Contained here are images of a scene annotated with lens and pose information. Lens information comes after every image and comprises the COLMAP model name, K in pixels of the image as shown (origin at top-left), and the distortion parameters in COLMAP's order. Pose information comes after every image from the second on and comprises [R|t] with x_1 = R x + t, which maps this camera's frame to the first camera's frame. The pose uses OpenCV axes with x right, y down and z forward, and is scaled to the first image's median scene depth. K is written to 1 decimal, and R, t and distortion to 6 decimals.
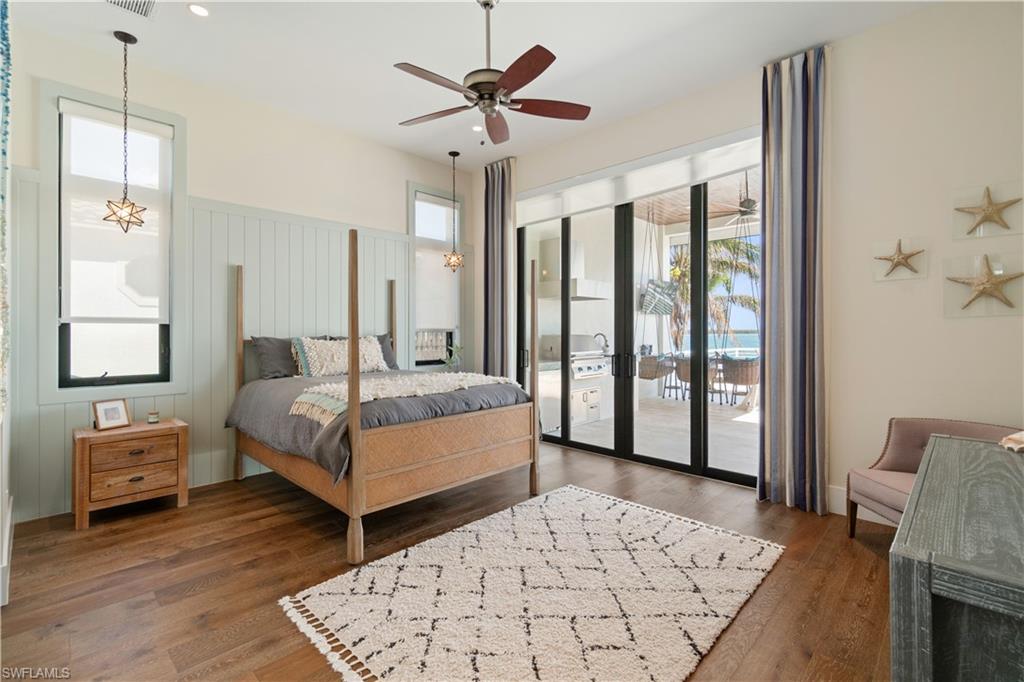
lens RADIAL K [[464.7, 0, 512.1], [0, 464.7, 331.2], [0, 0, 1]] dist [-0.000328, 0.000020]
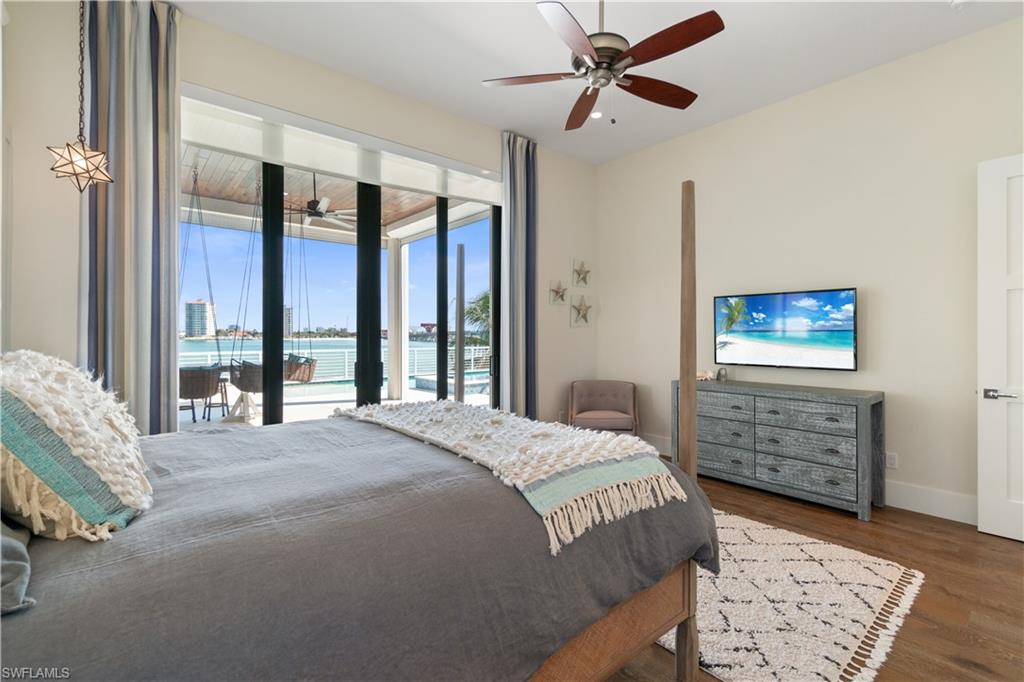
lens RADIAL K [[454.8, 0, 511.5], [0, 454.8, 337.2], [0, 0, 1]] dist [0.001830, 0.000264]
pose [[0.099652, -0.007512, 0.994994, -0.921358], [-0.001061, 0.999970, 0.007655, -0.001124], [-0.995022, -0.001818, 0.099642, 1.081168]]
